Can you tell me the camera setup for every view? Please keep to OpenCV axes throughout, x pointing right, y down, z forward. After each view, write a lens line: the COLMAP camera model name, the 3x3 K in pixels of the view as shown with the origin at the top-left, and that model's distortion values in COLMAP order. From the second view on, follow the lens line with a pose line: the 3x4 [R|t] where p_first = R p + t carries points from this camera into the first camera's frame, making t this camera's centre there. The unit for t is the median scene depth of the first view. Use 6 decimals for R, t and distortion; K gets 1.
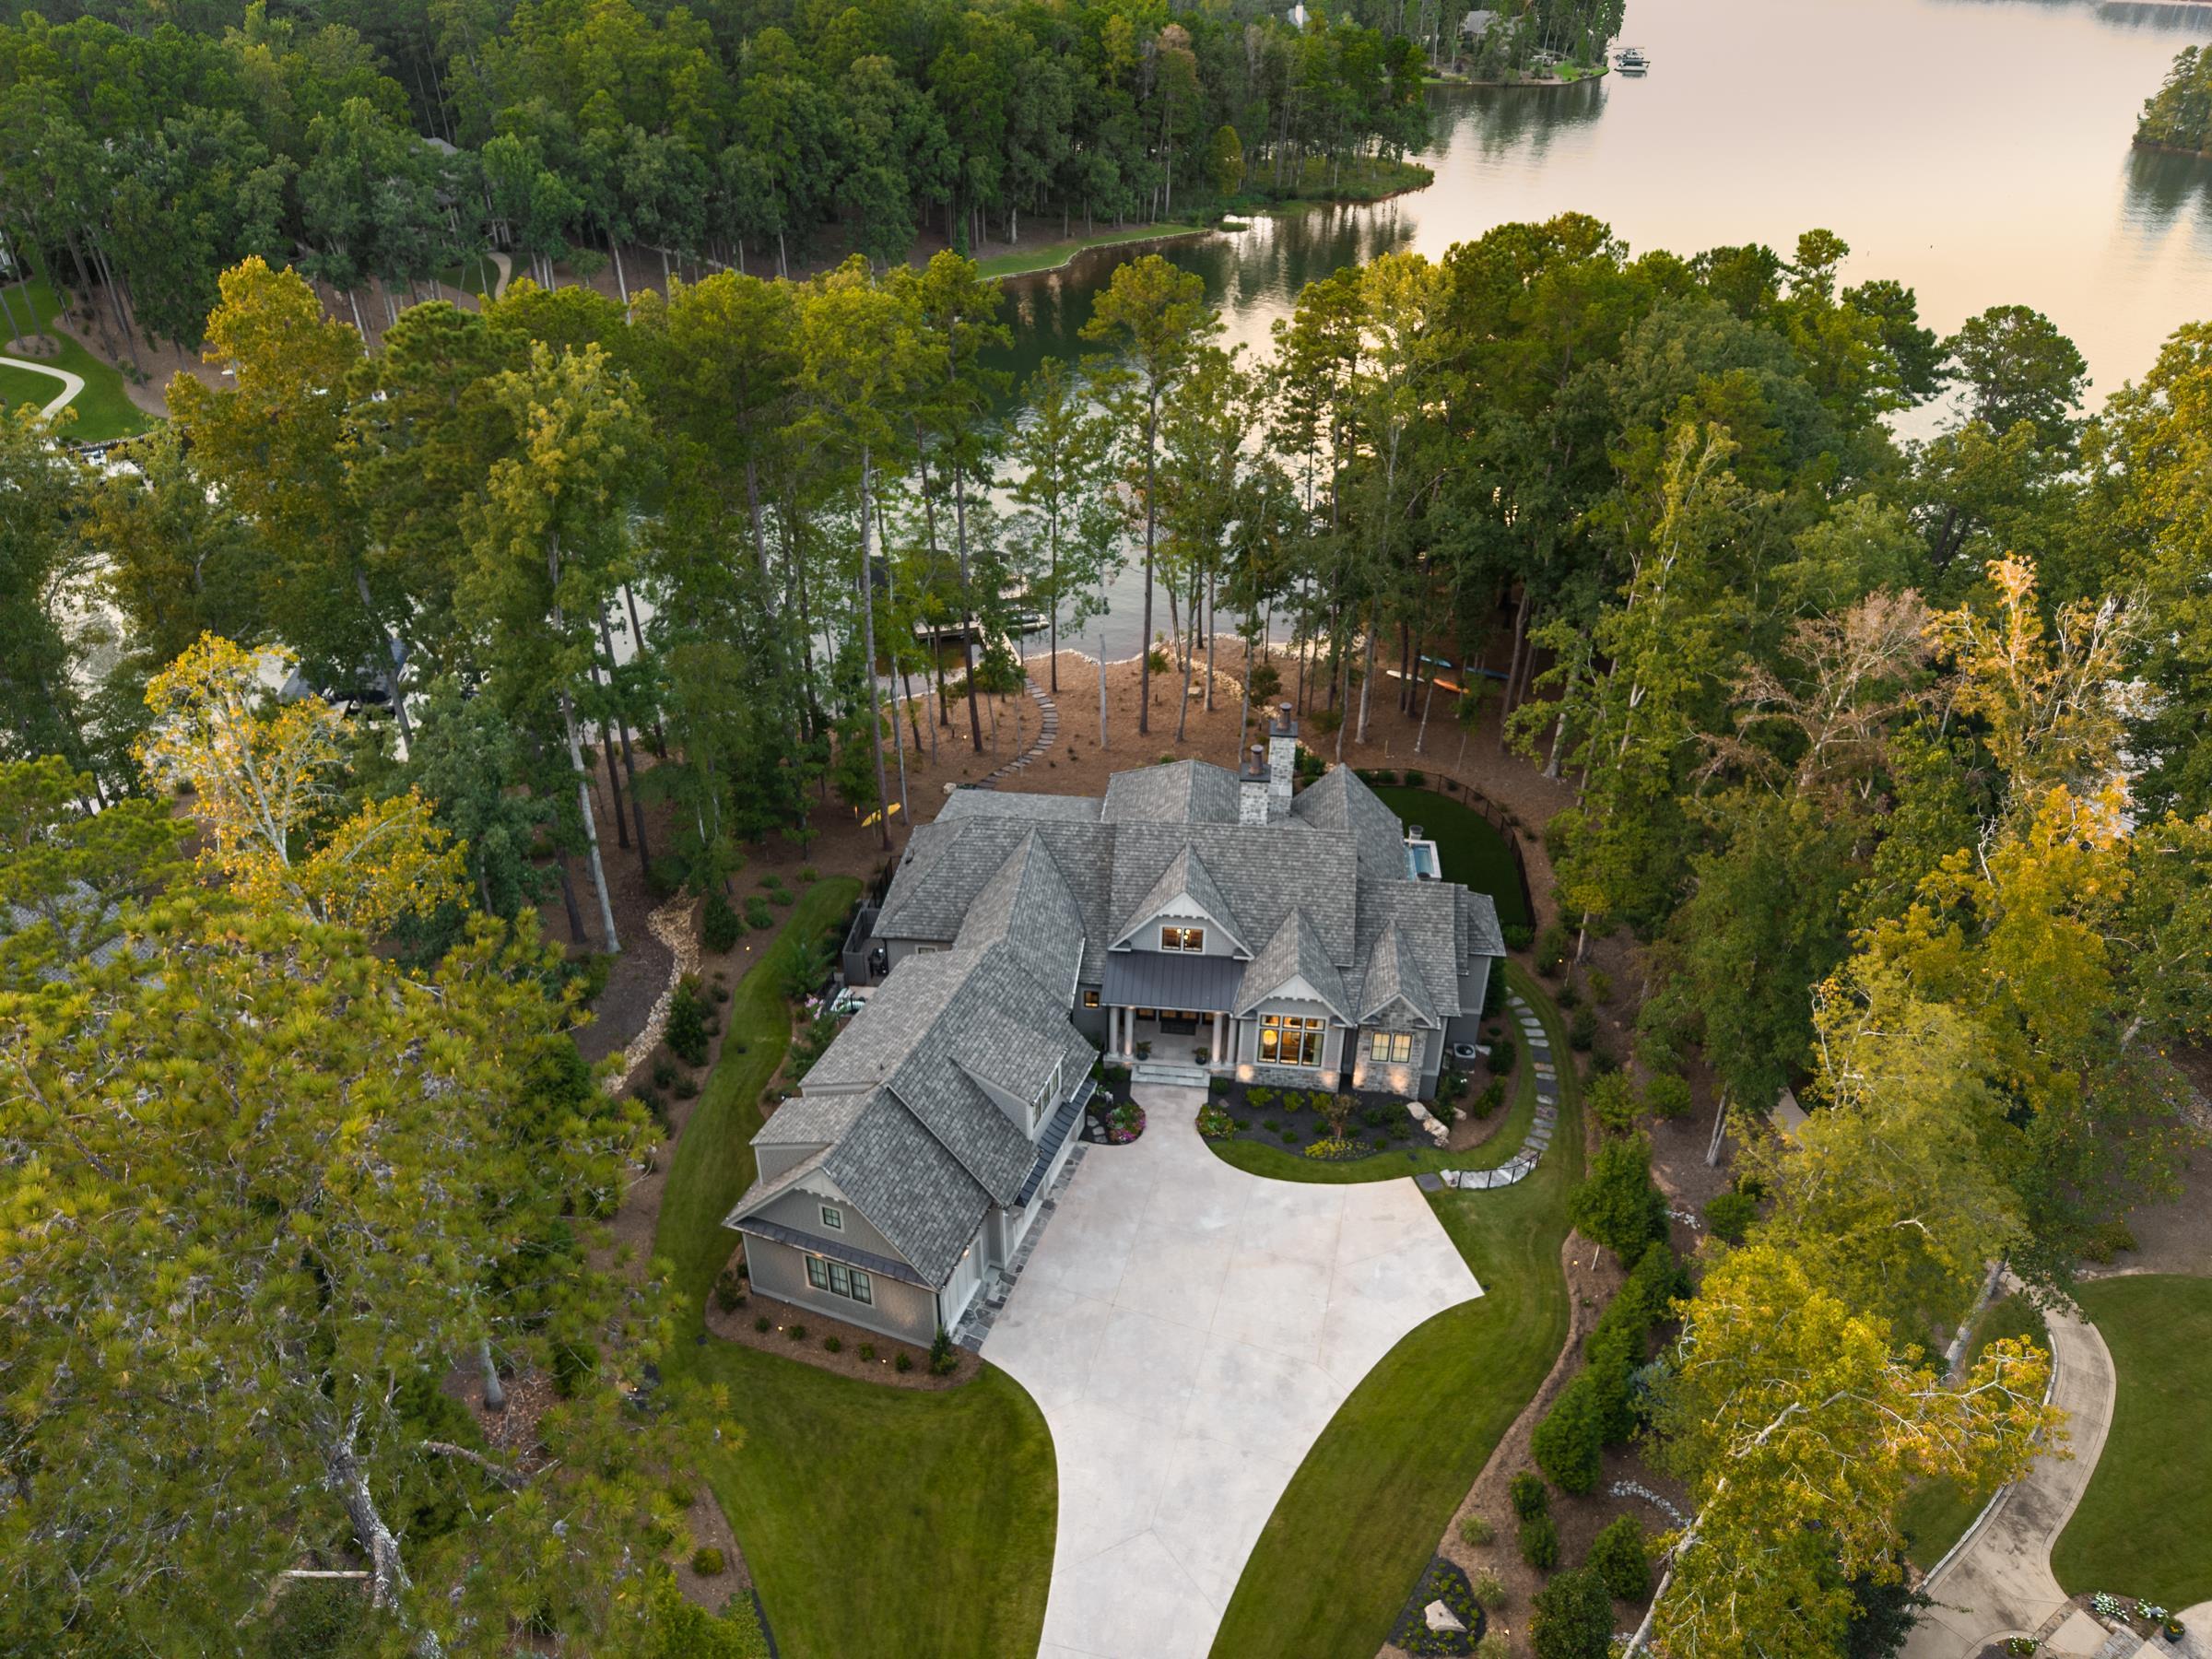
lens RADIAL K [[1525.5, 0, 1084.8], [0, 1525.5, 844.5], [0, 0, 1]] dist [0.024856, -0.023387]
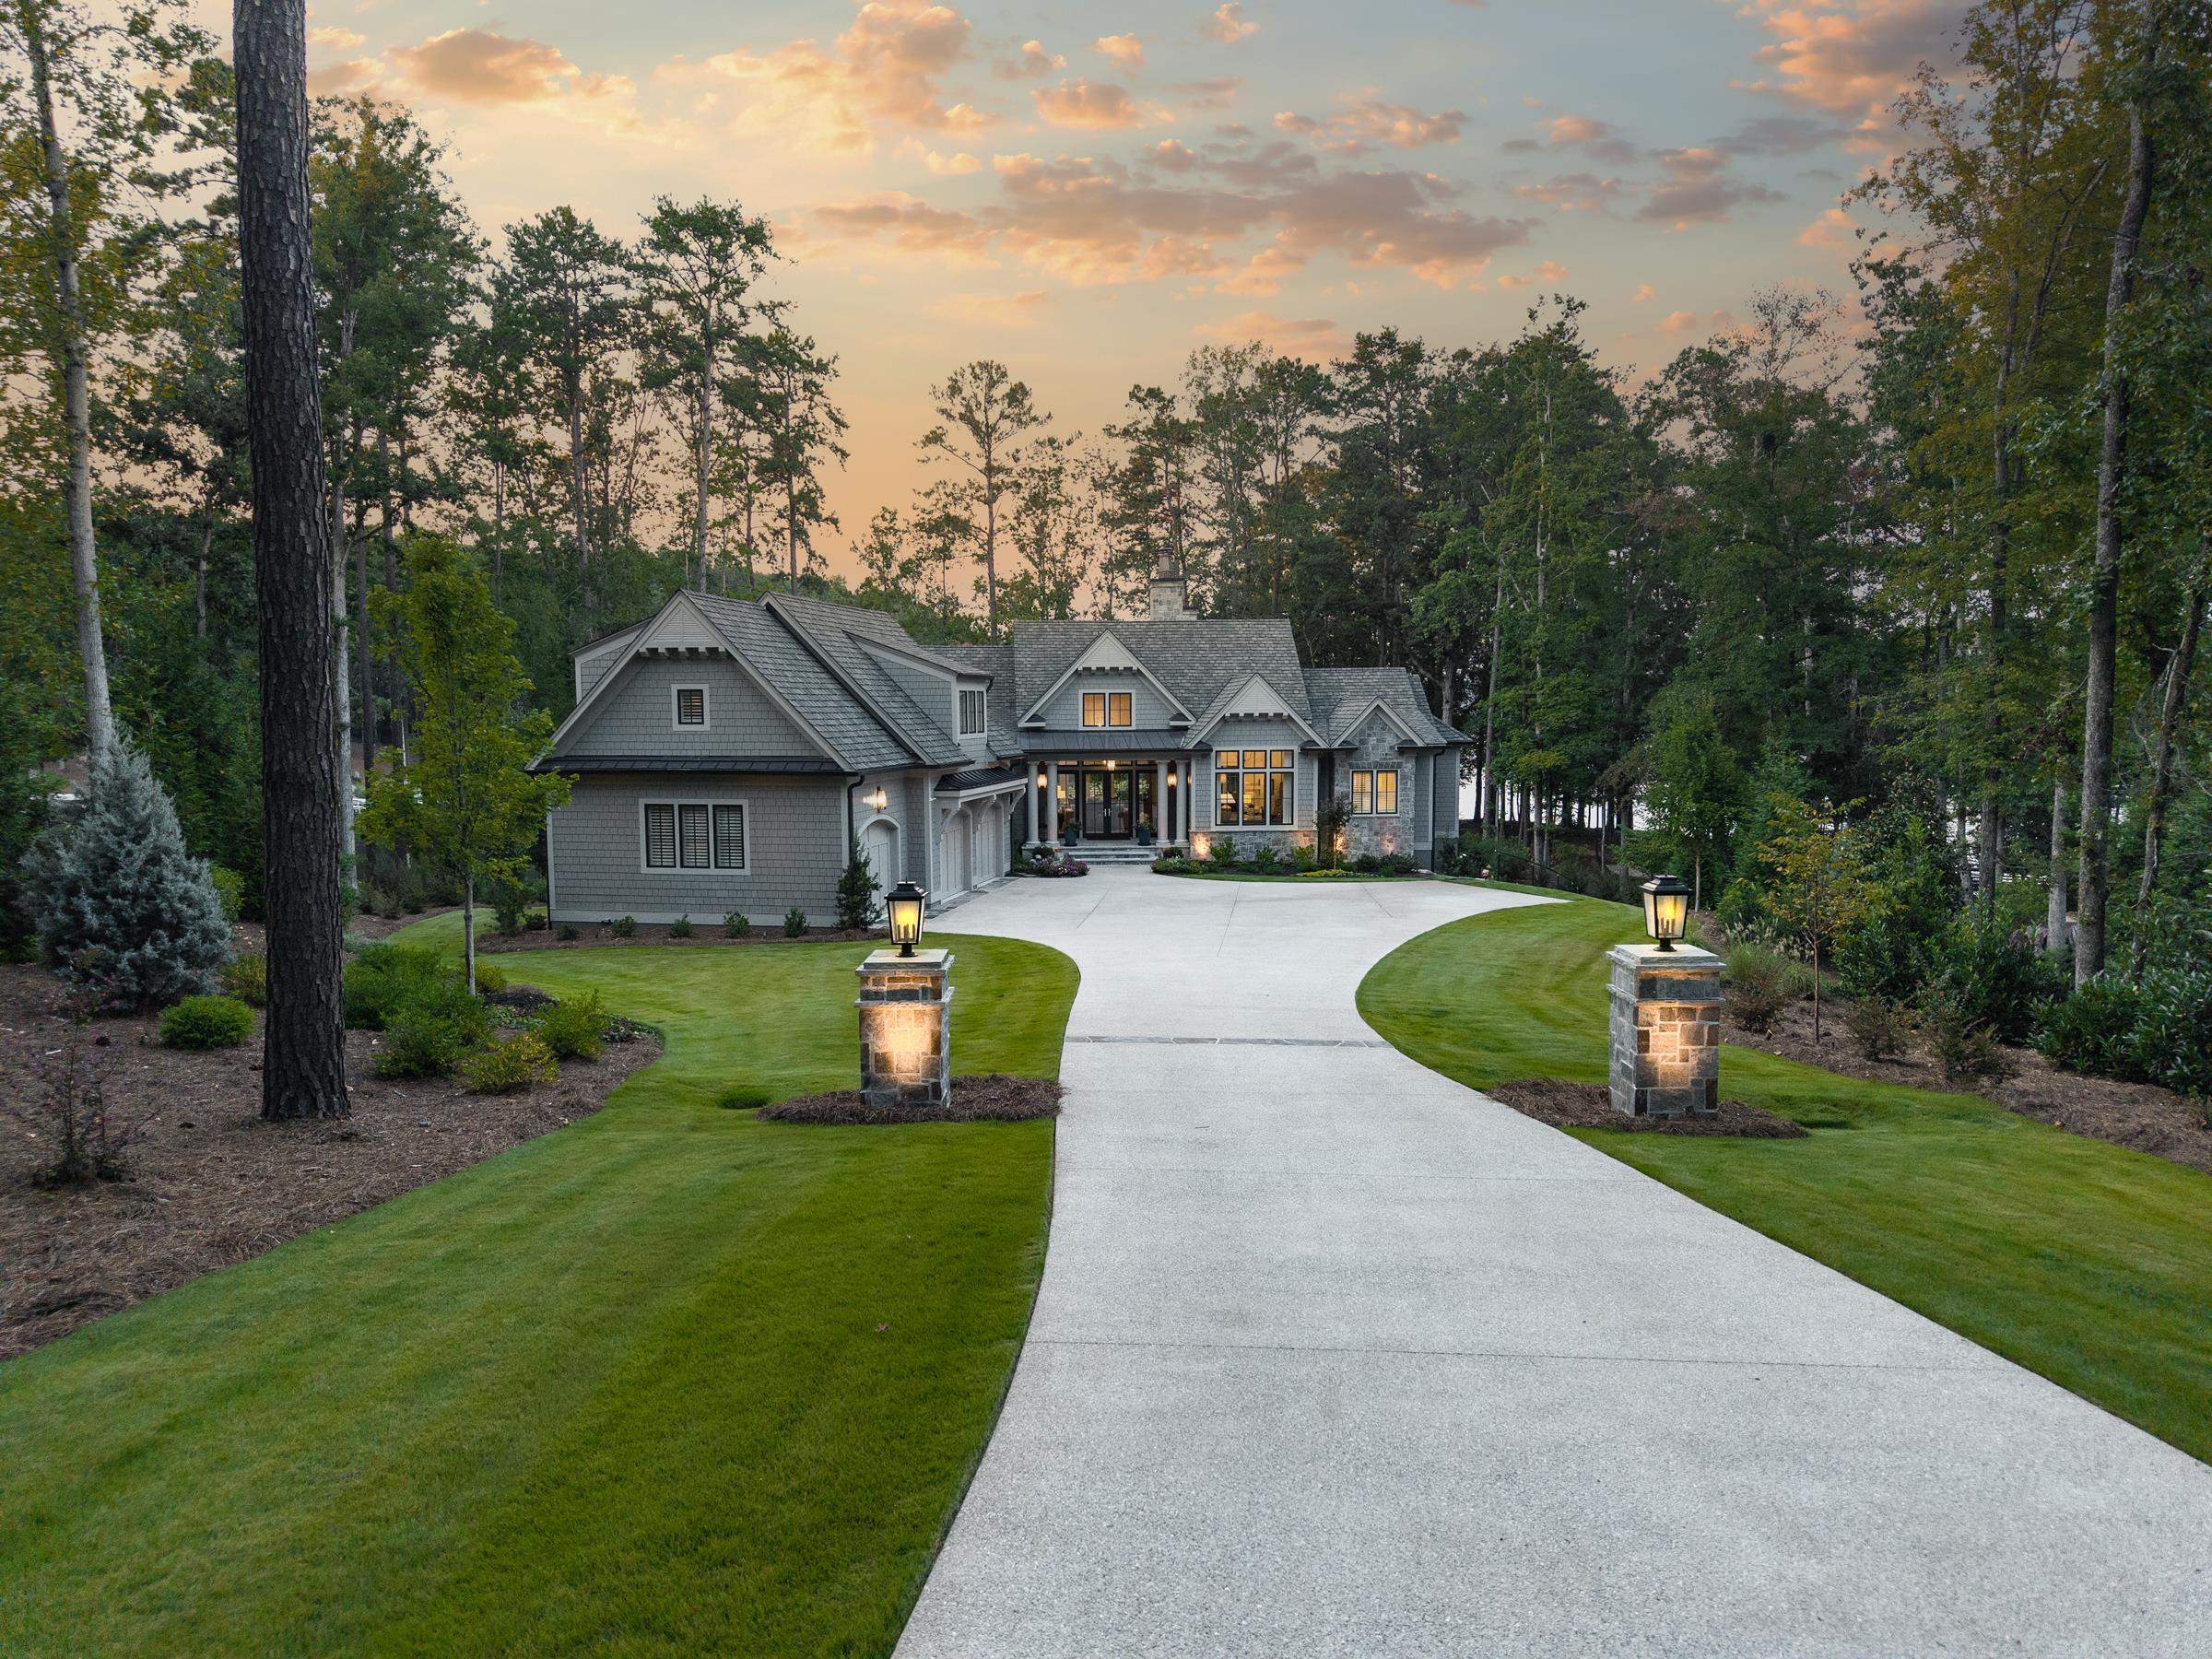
lens RADIAL K [[1525.5, 0, 1104.1], [0, 1525.5, 837.4], [0, 0, 1]] dist [0.024856, -0.023387]
pose [[0.984713, -0.015692, 0.173476, -0.069864], [0.097081, 0.876348, -0.471793, 0.437666], [-0.144622, 0.481422, 0.864475, 0.272506]]
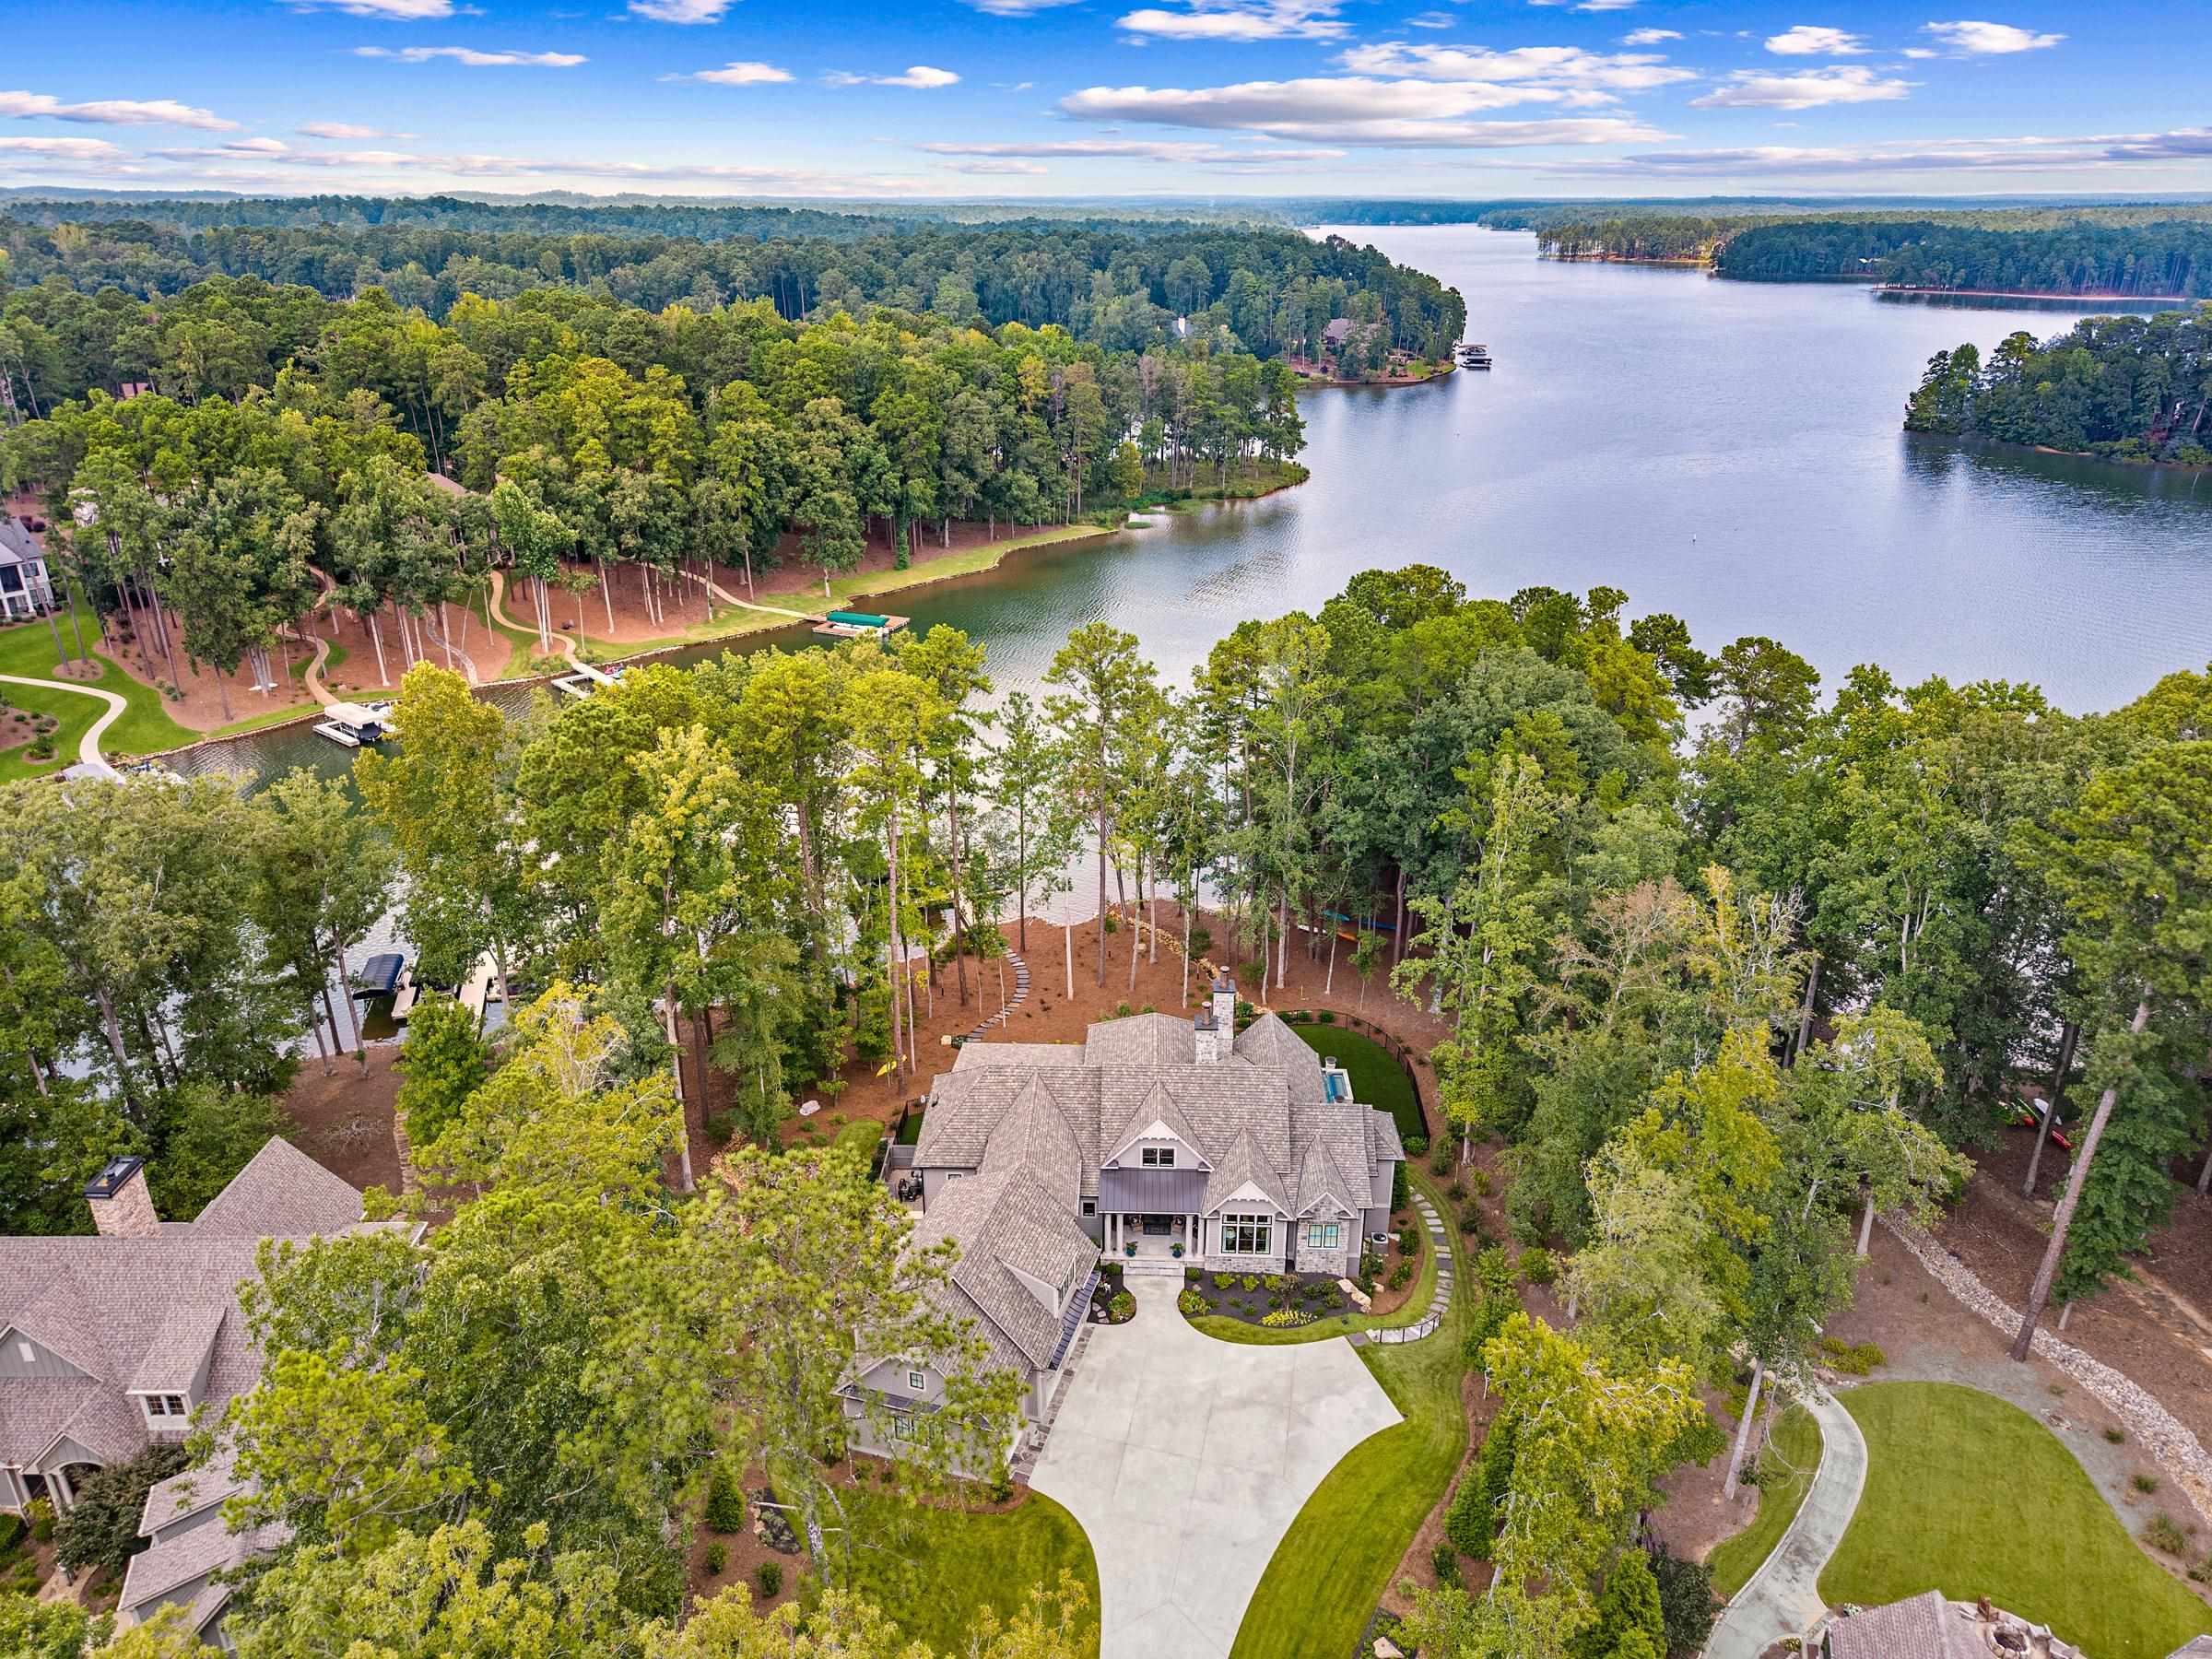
lens RADIAL K [[1525.5, 0, 1091.0], [0, 1525.5, 823.9], [0, 0, 1]] dist [0.024856, -0.023387]
pose [[0.997518, -0.031651, 0.062891, -0.056033], [0.041479, 0.985968, -0.161700, -0.008561], [-0.056890, 0.163907, 0.984834, -0.274301]]
